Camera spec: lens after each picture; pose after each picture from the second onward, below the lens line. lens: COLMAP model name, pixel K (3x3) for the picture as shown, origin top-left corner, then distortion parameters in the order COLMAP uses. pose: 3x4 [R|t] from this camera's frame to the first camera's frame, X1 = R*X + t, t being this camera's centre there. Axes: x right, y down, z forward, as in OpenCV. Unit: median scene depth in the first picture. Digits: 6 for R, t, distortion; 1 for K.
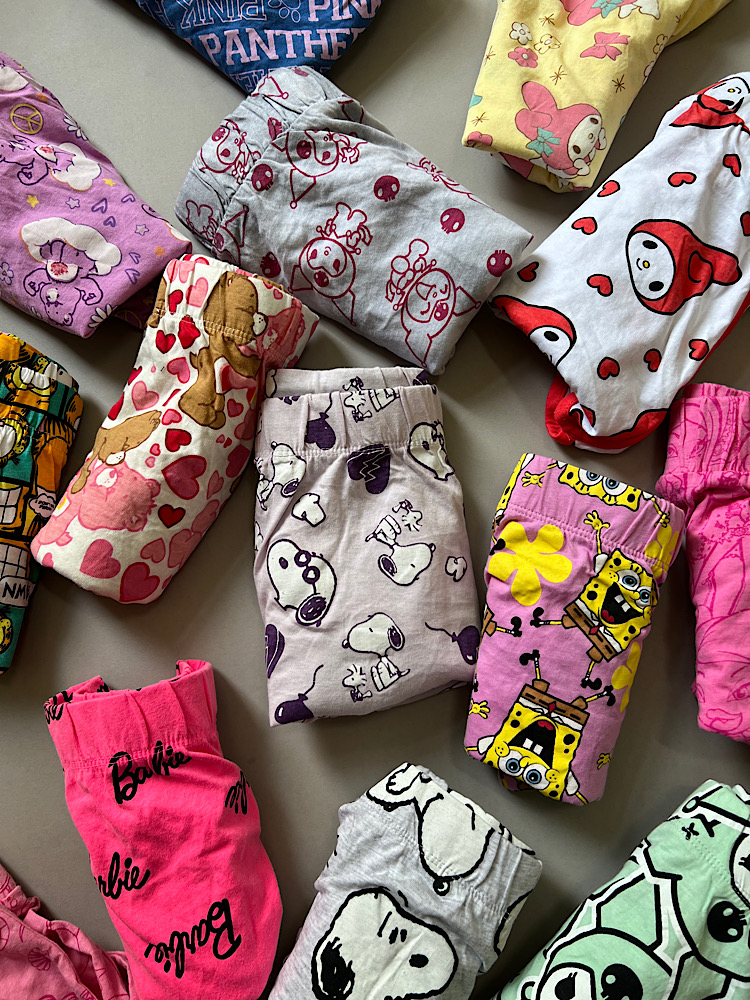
lens RADIAL K [[778.1, 0, 375.0], [0, 778.1, 500.0], [0, 0, 1]] dist [-0.012114, -0.005887]
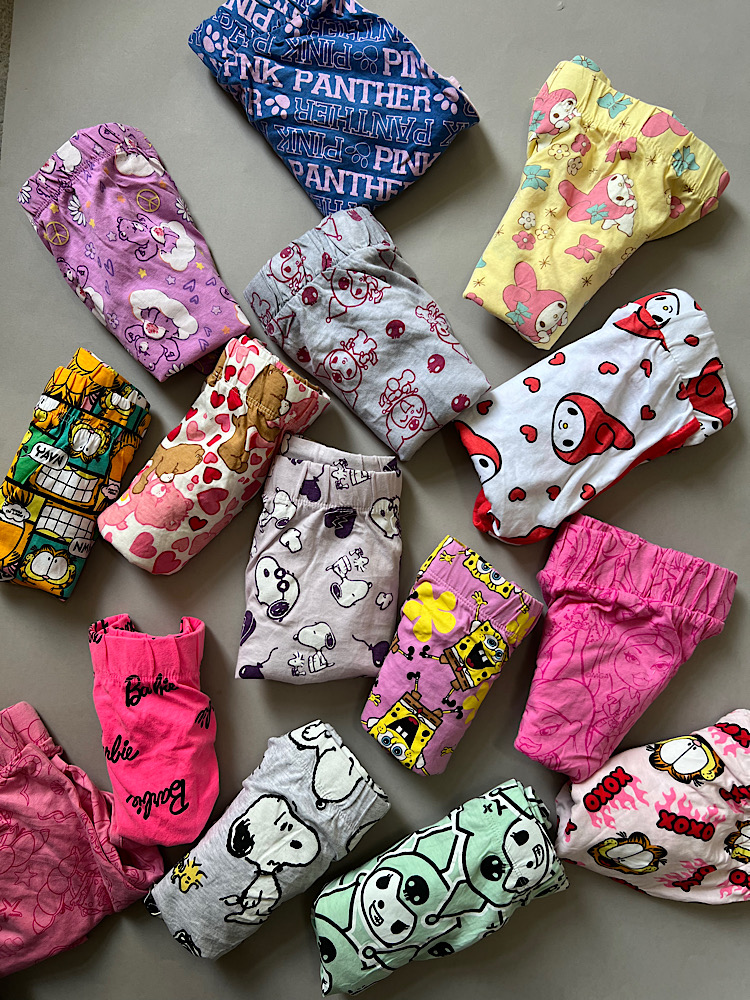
lens RADIAL K [[778.1, 0, 375.0], [0, 778.1, 500.0], [0, 0, 1]] dist [-0.012114, -0.005887]
pose [[0.974189, 0.225661, -0.005660, 0.056017], [-0.222821, 0.965337, 0.135926, -0.288900], [0.036137, -0.131156, 0.990703, -0.404820]]
